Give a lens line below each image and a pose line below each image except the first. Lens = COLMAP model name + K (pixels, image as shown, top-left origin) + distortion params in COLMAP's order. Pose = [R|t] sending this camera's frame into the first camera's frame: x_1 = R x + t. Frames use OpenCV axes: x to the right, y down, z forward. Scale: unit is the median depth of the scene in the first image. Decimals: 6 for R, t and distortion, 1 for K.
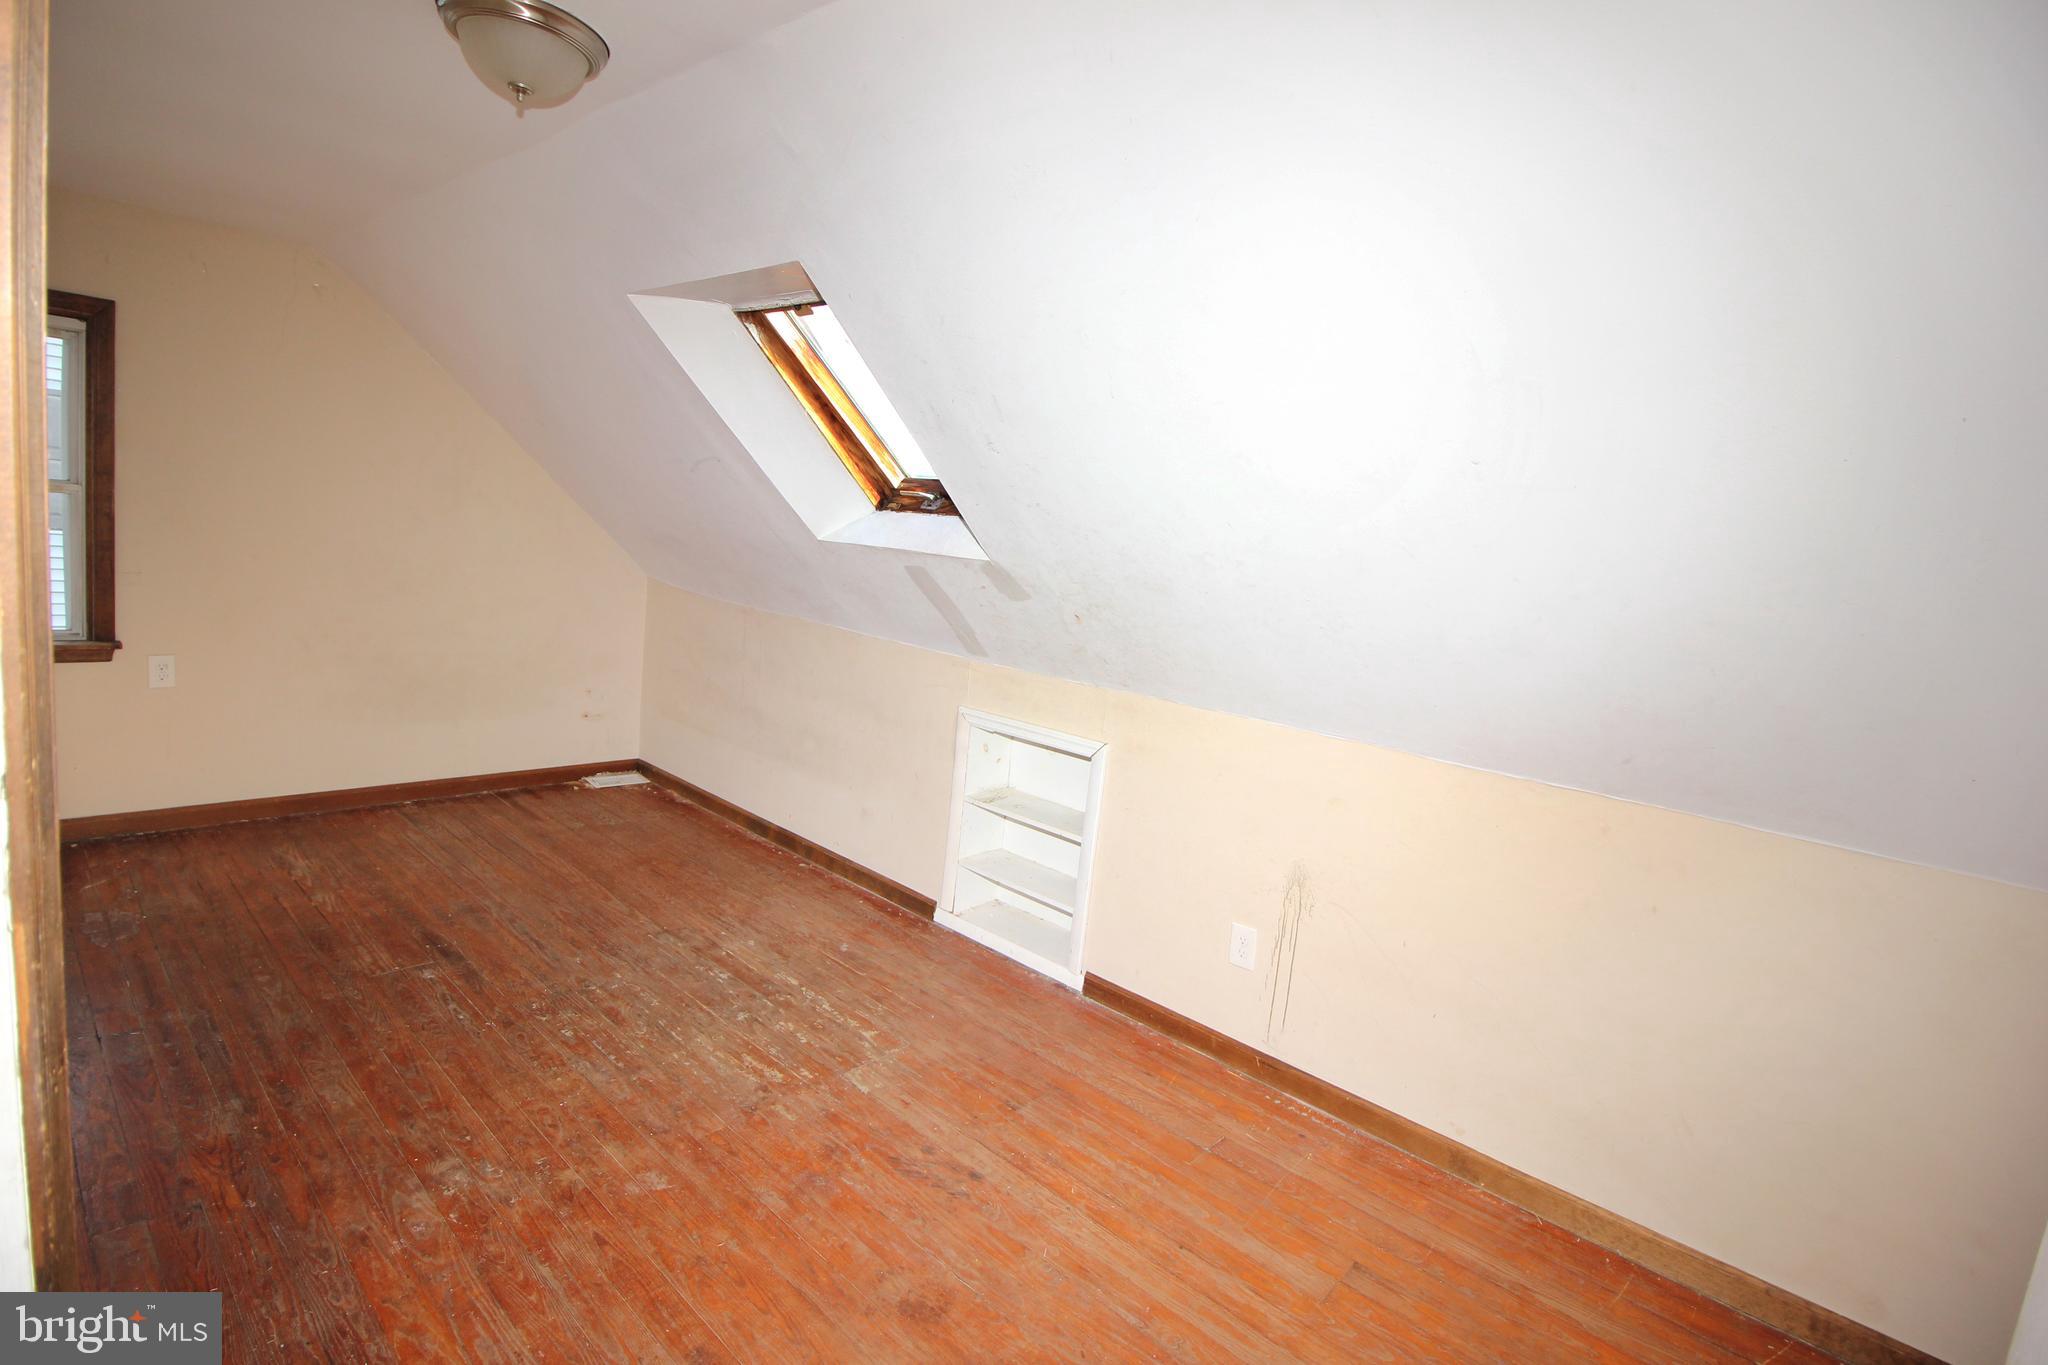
lens RADIAL K [[944.8, 0, 1012.7], [0, 944.8, 659.1], [0, 0, 1]] dist [0.003027, -0.014762]
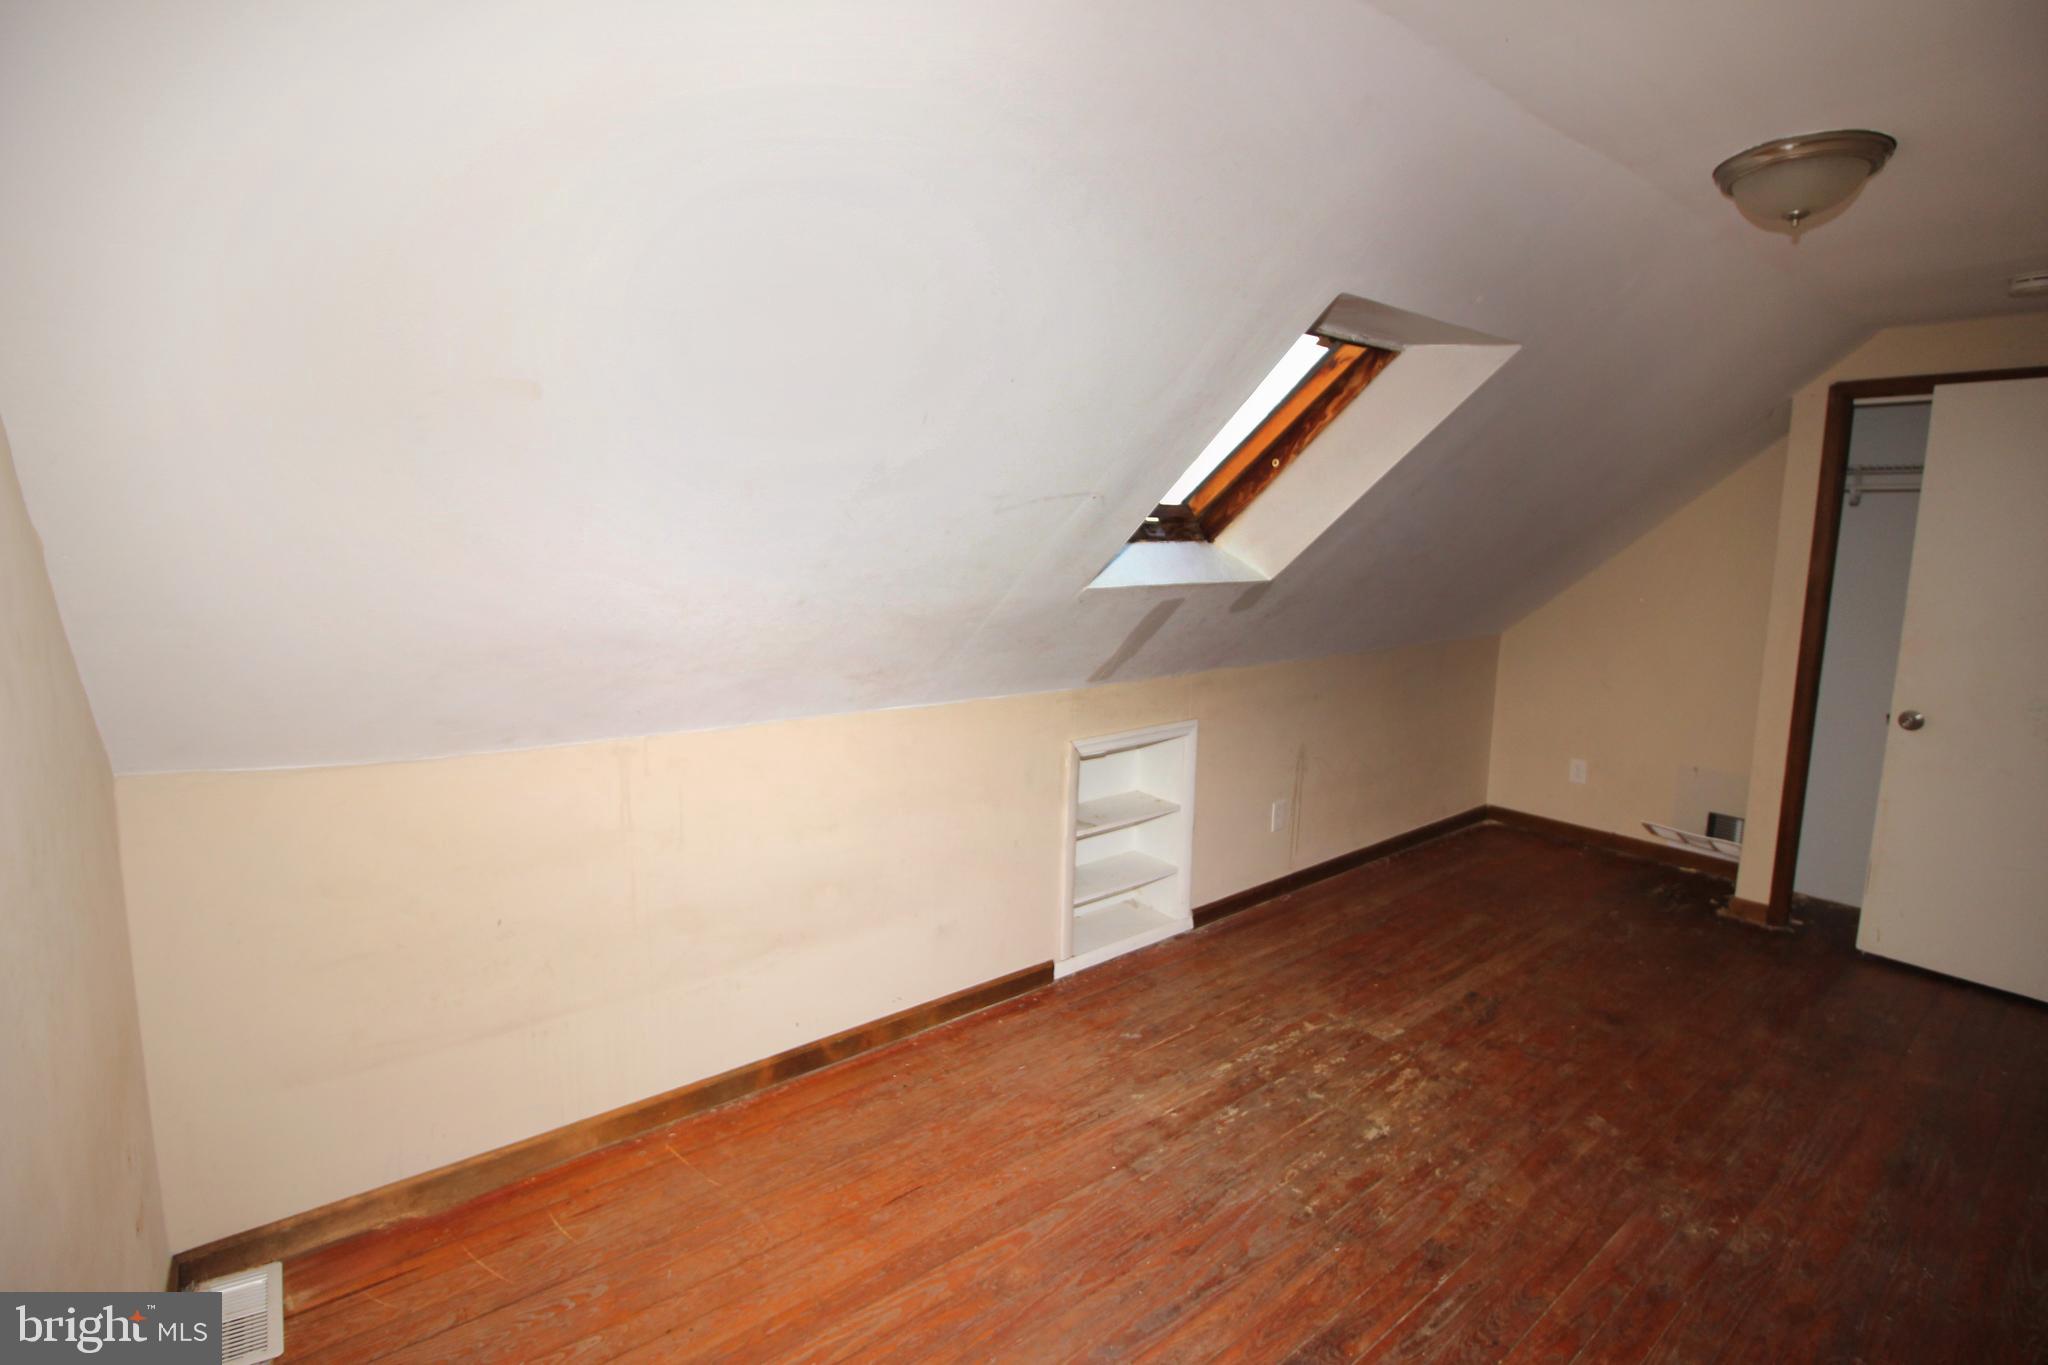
lens RADIAL K [[944.8, 0, 1012.7], [0, 944.8, 659.1], [0, 0, 1]] dist [0.003027, -0.014762]
pose [[0.182636, -0.234827, 0.954725, -1.259405], [0.127266, 0.968535, 0.213878, -0.315776], [-0.974909, 0.082442, 0.206775, 1.172654]]
